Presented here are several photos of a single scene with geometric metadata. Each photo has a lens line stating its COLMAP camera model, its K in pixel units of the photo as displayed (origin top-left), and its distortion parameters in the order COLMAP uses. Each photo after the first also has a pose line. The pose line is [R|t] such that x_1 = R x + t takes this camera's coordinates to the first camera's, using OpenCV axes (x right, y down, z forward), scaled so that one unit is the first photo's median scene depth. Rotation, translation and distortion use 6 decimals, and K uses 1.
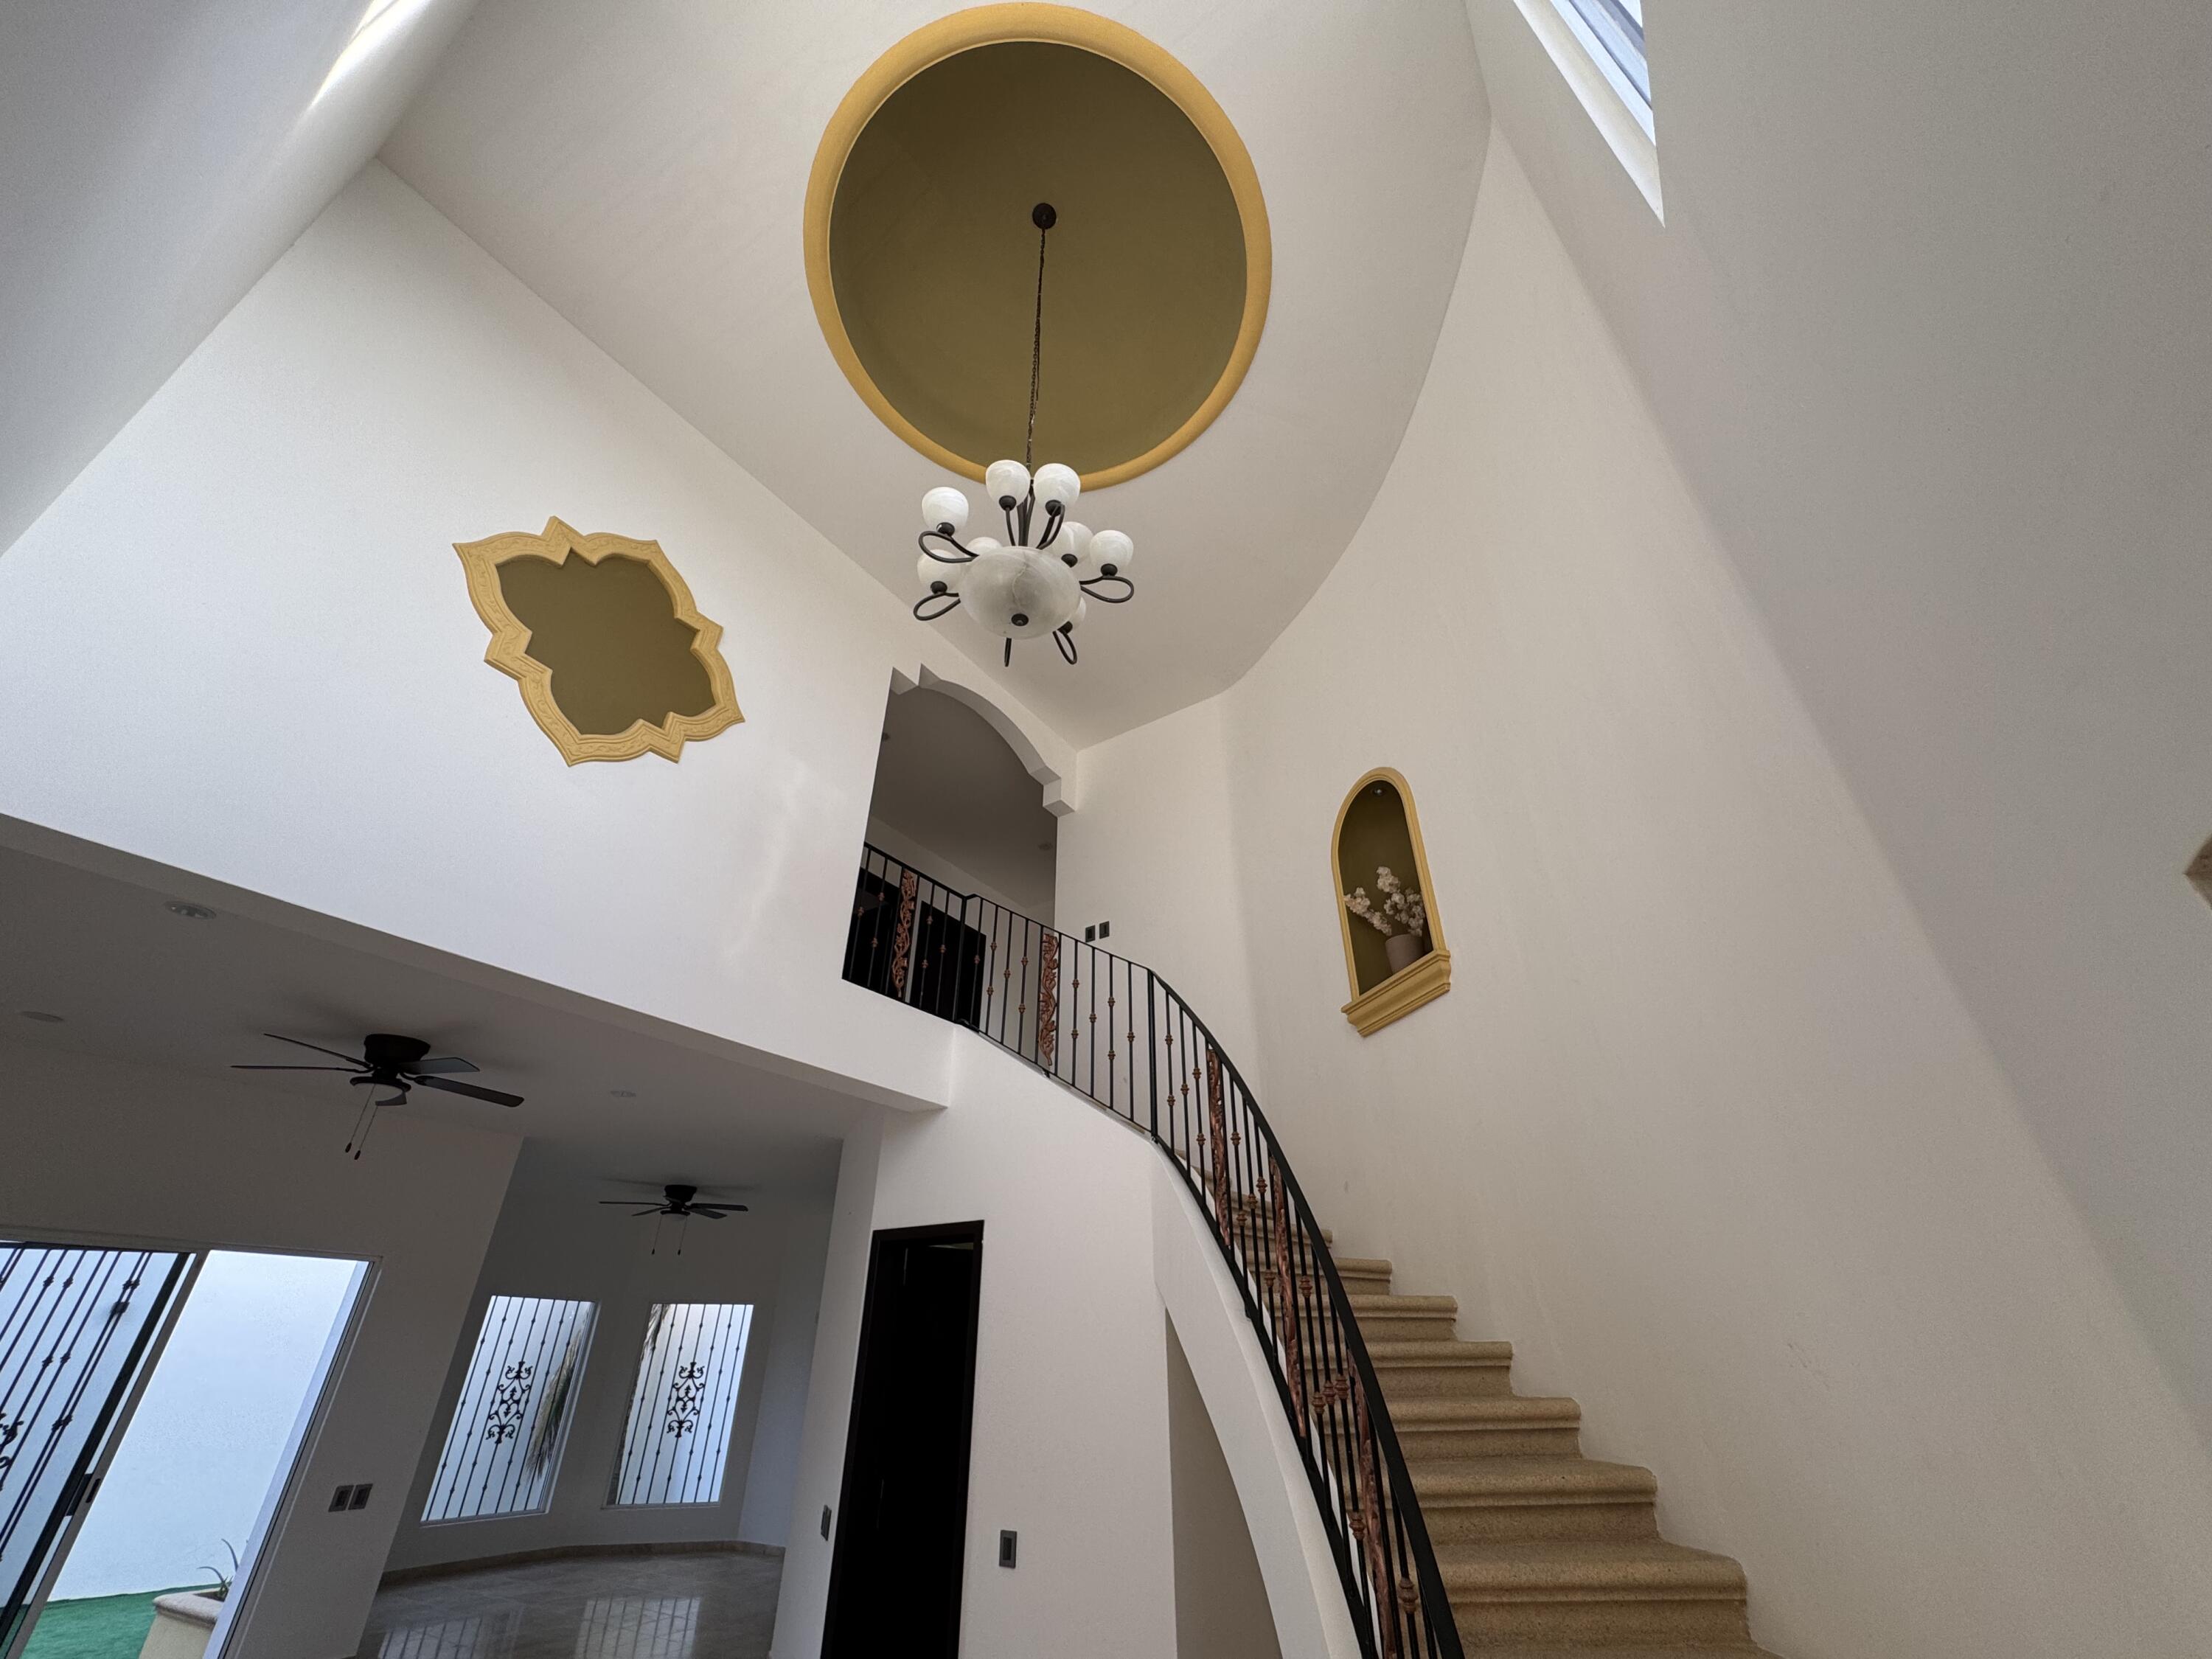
lens RADIAL K [[890.3, 0, 1106.0], [0, 890.3, 829.5], [0, 0, 1]] dist [-0.000585, -0.000695]
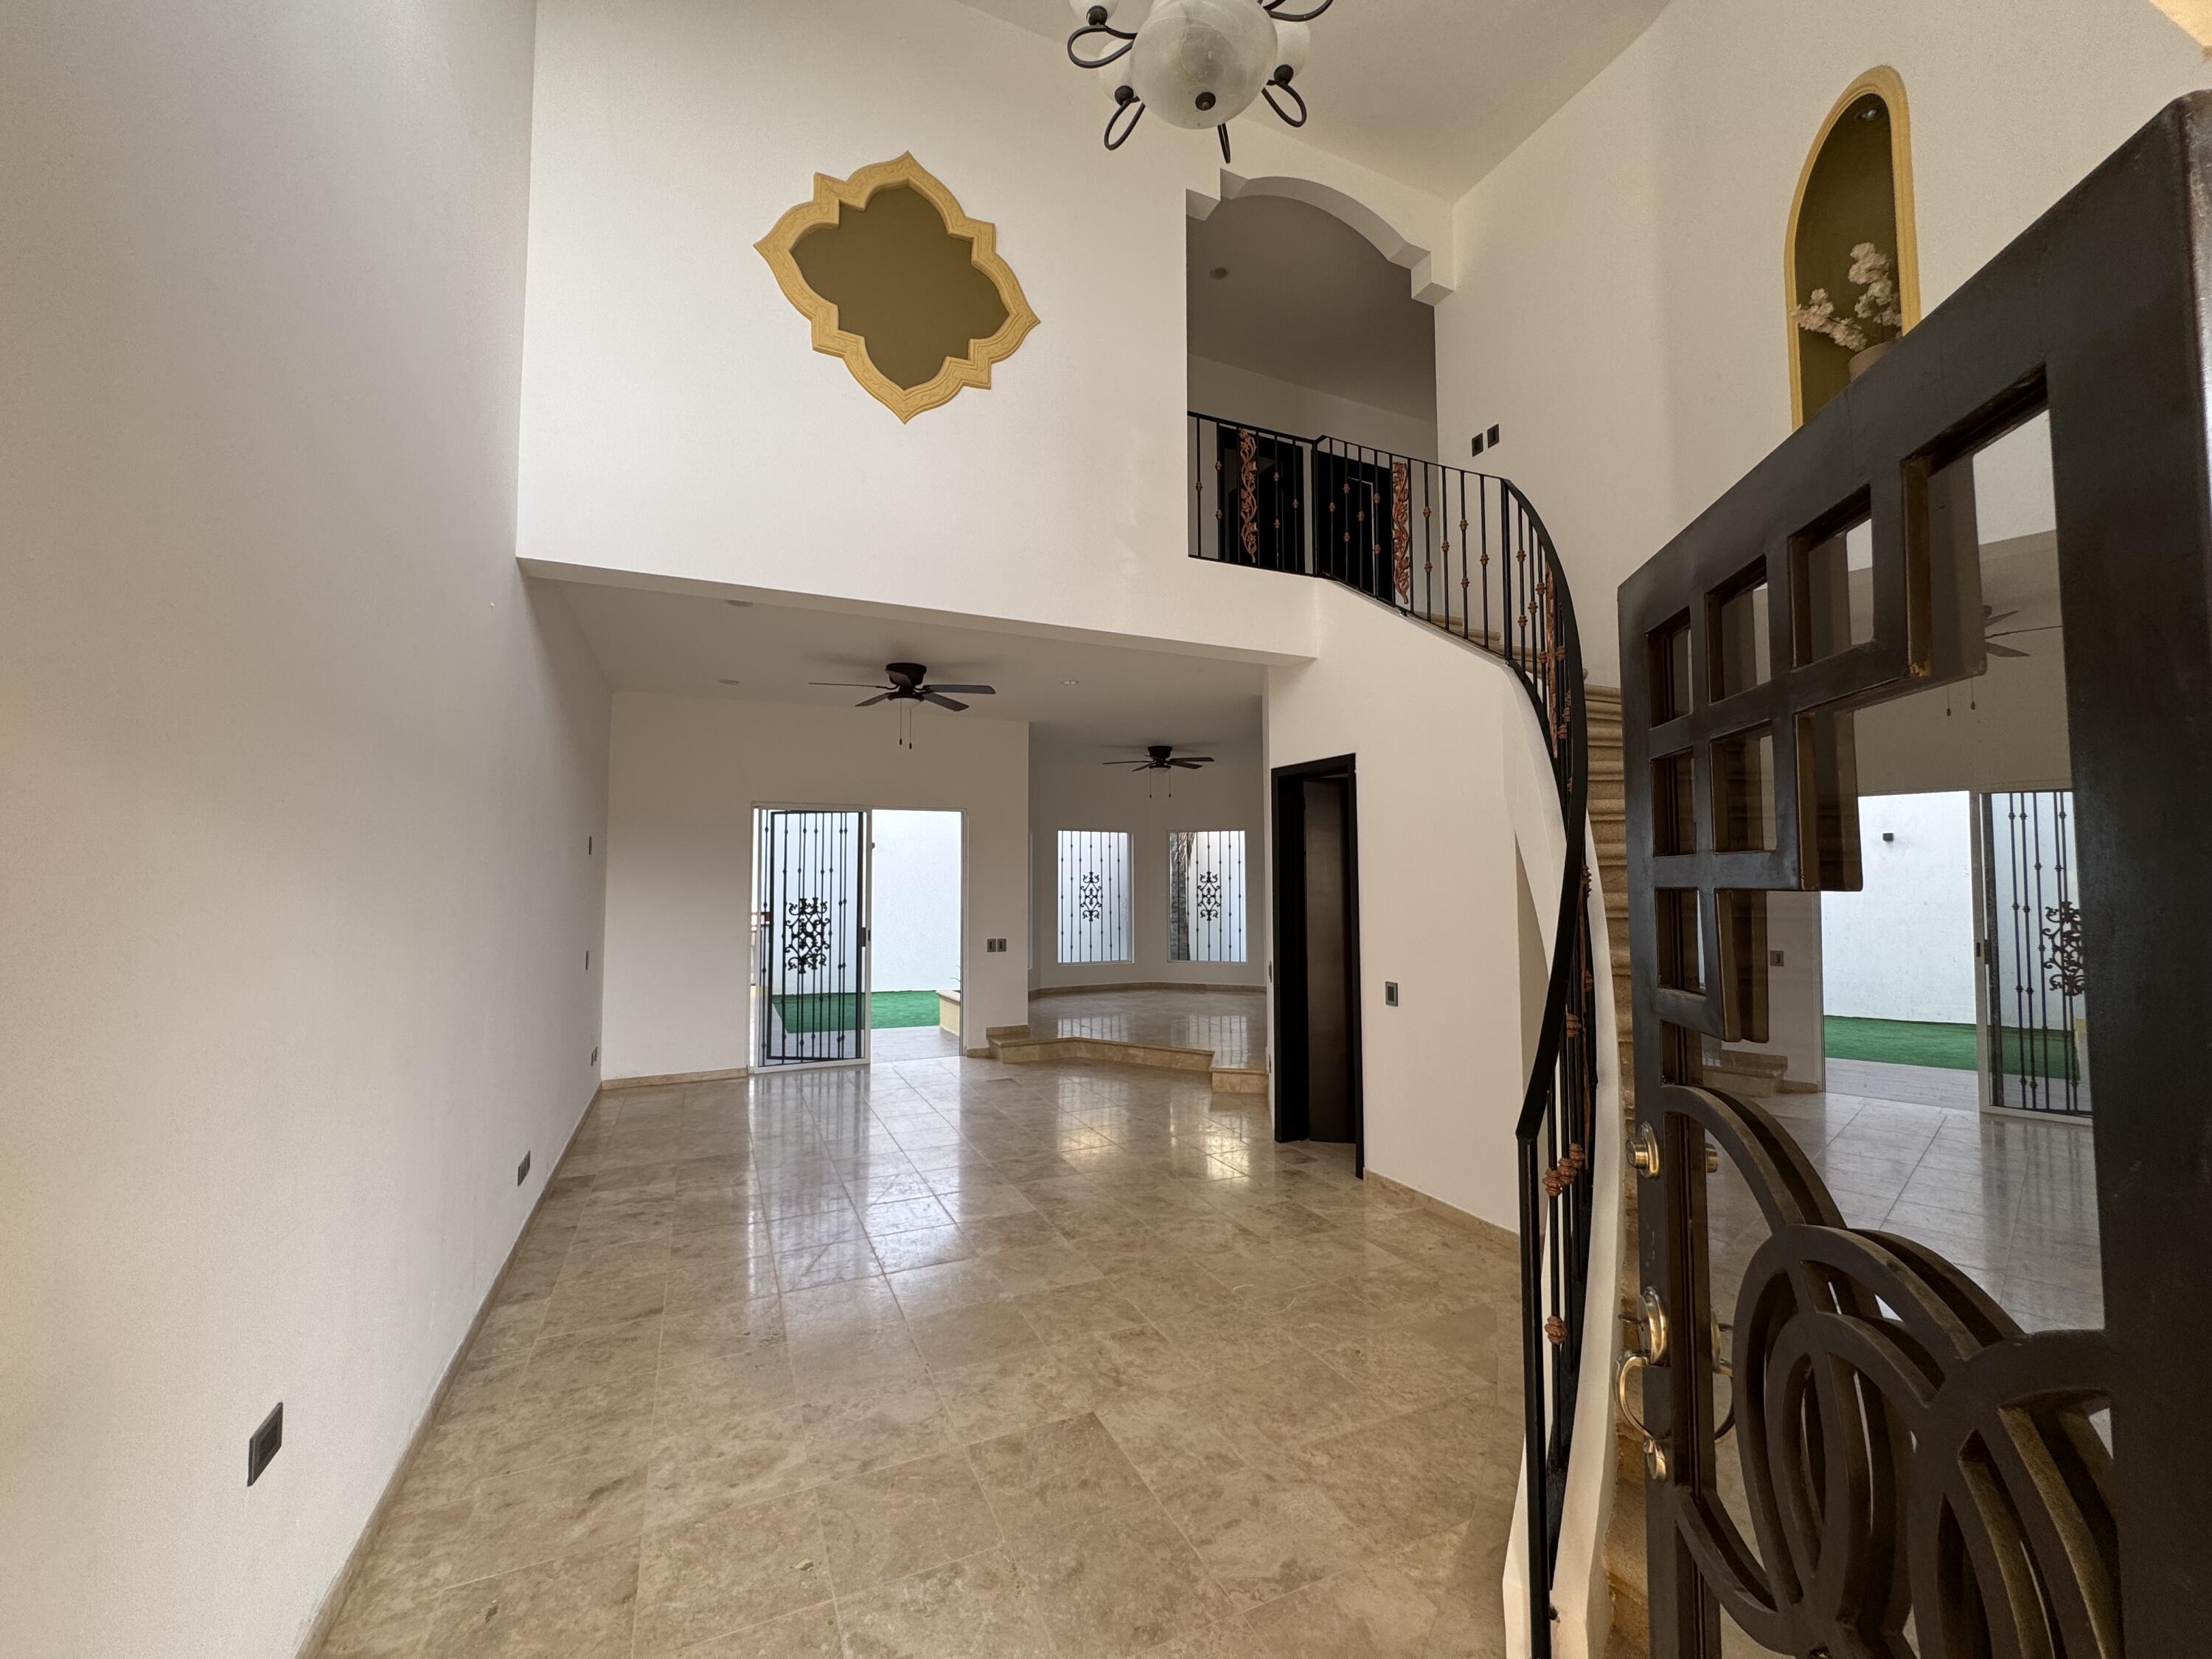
lens RADIAL K [[890.3, 0, 1106.0], [0, 890.3, 829.5], [0, 0, 1]] dist [-0.000585, -0.000695]
pose [[0.849458, -0.032608, -0.526647, 0.161811], [0.275891, 0.878236, 0.390622, 0.009588], [0.449783, -0.477114, 0.755022, -0.005883]]
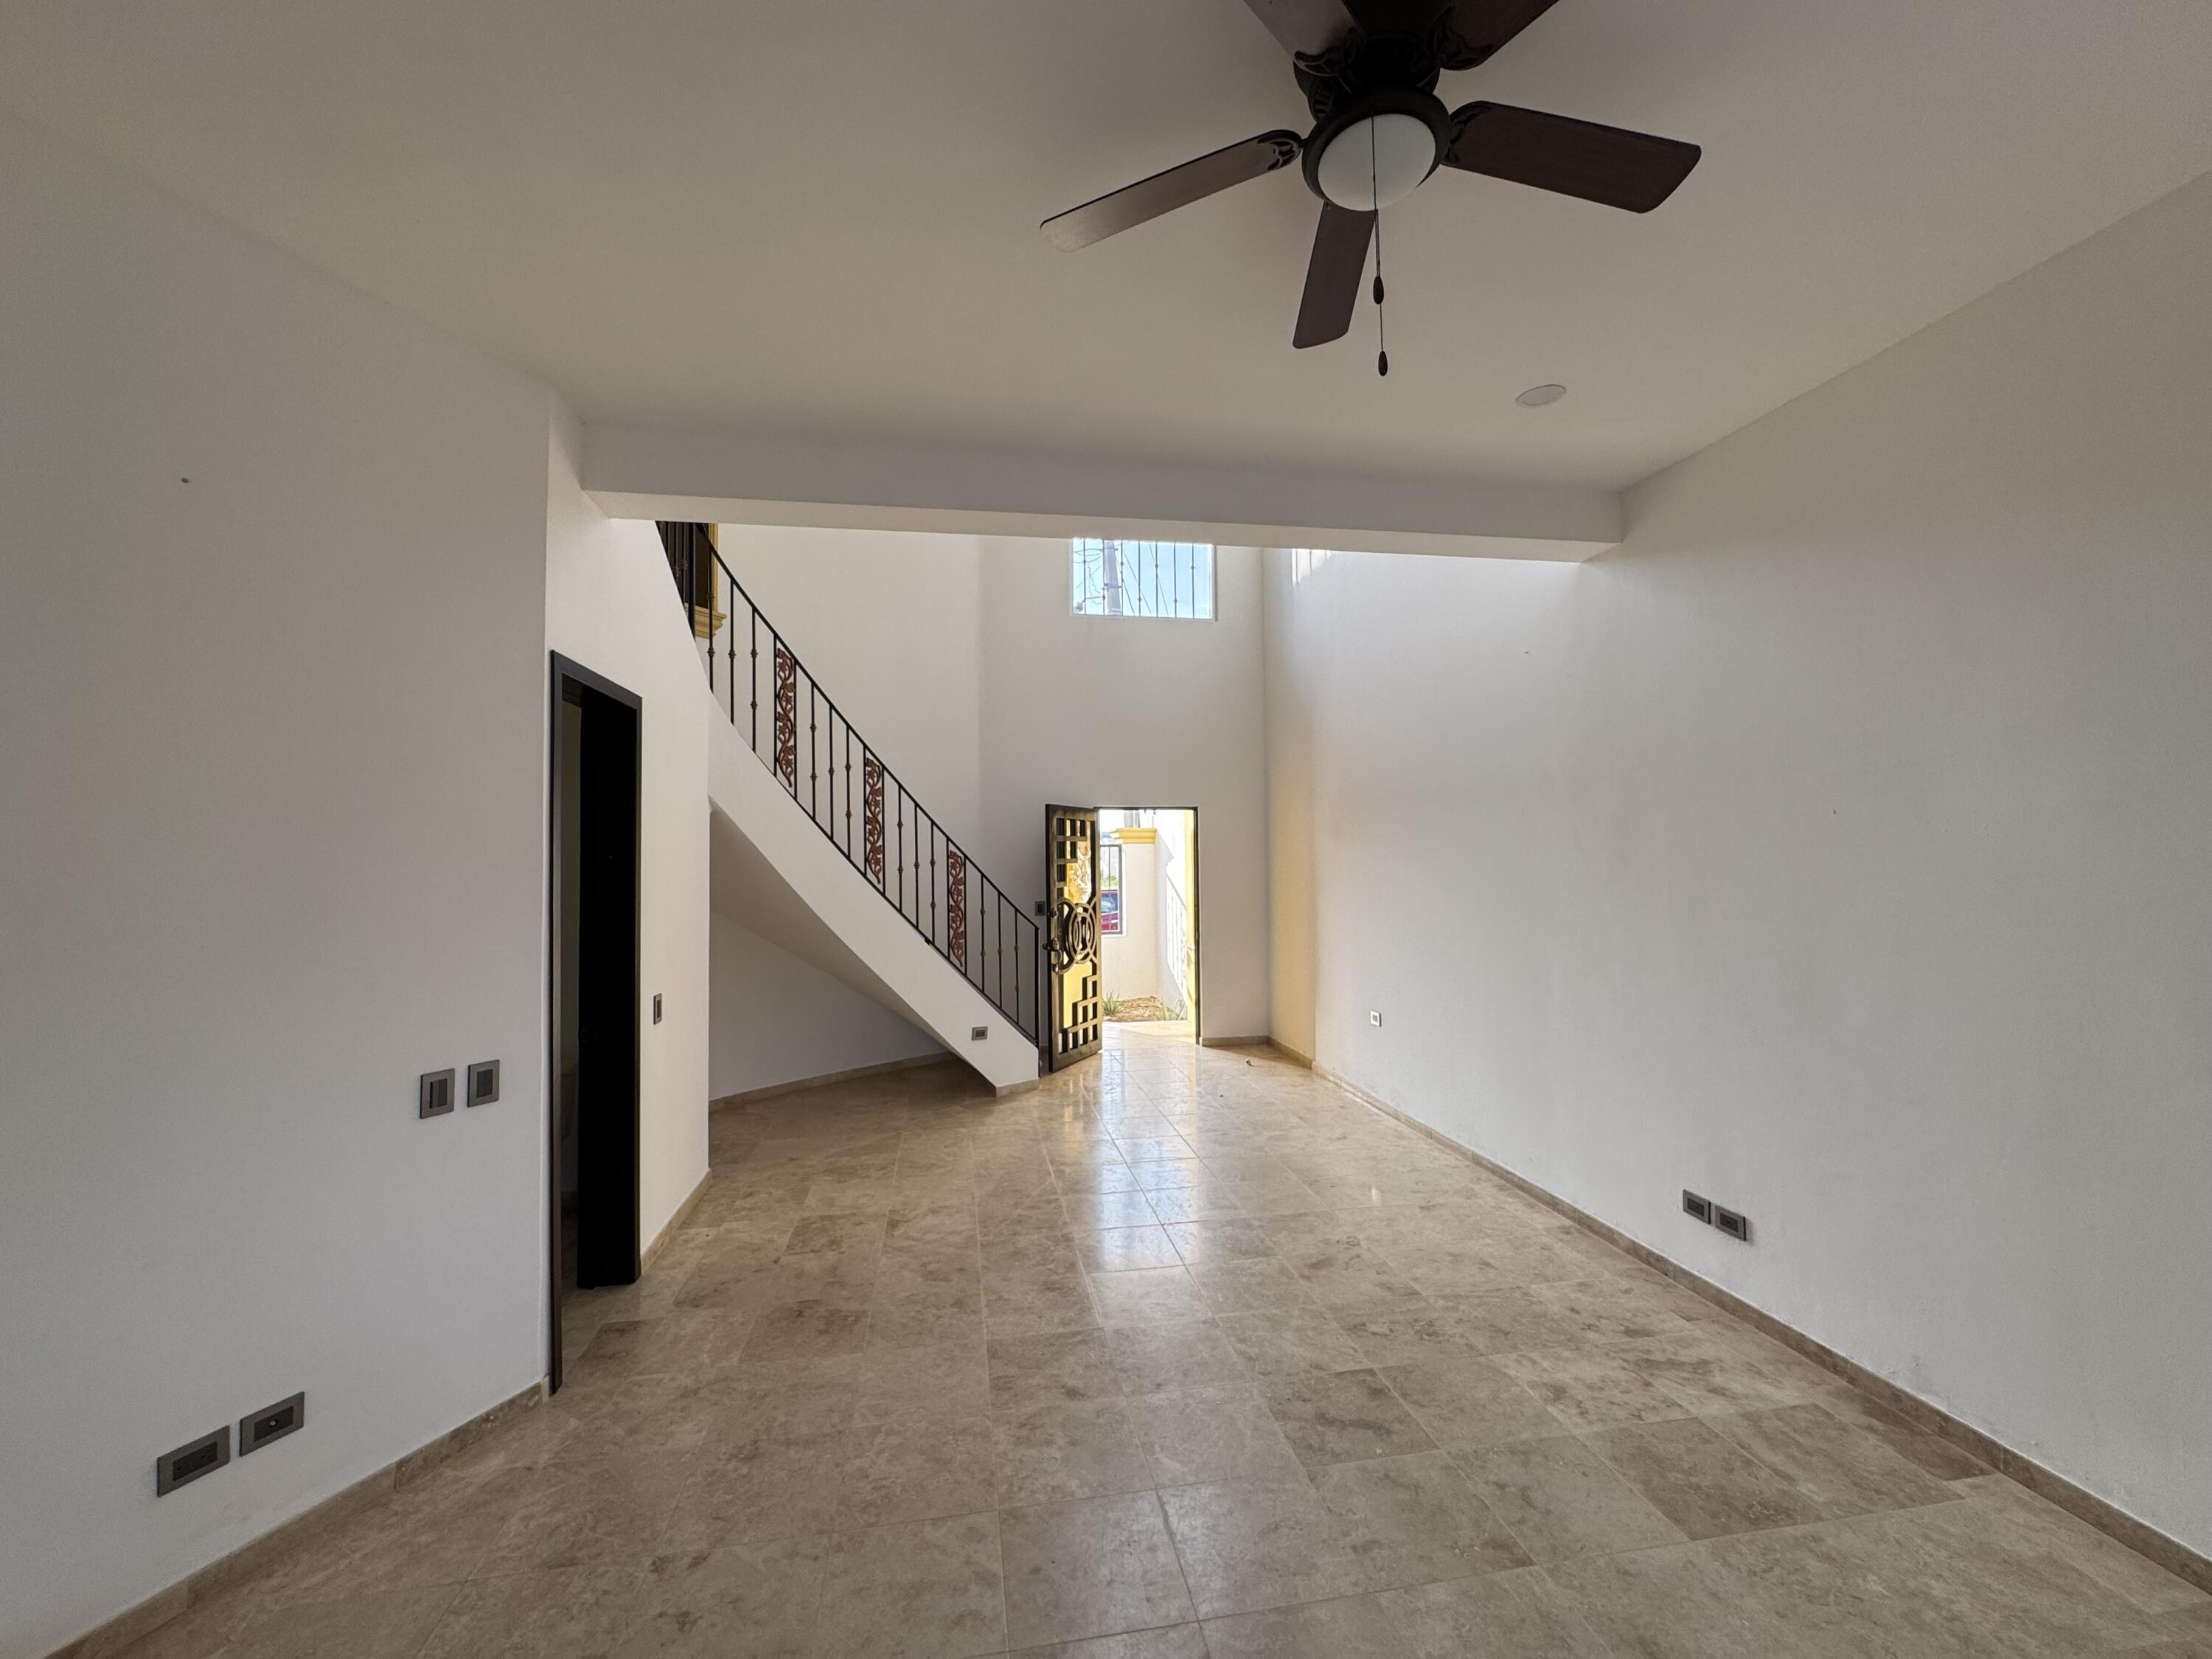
lens RADIAL K [[890.3, 0, 1106.0], [0, 890.3, 829.5], [0, 0, 1]] dist [-0.000585, -0.000695]
pose [[-0.692692, 0.025221, 0.720792, -2.369662], [-0.359988, 0.853907, -0.375833, 1.463902], [-0.624969, -0.519813, -0.582416, 2.467839]]
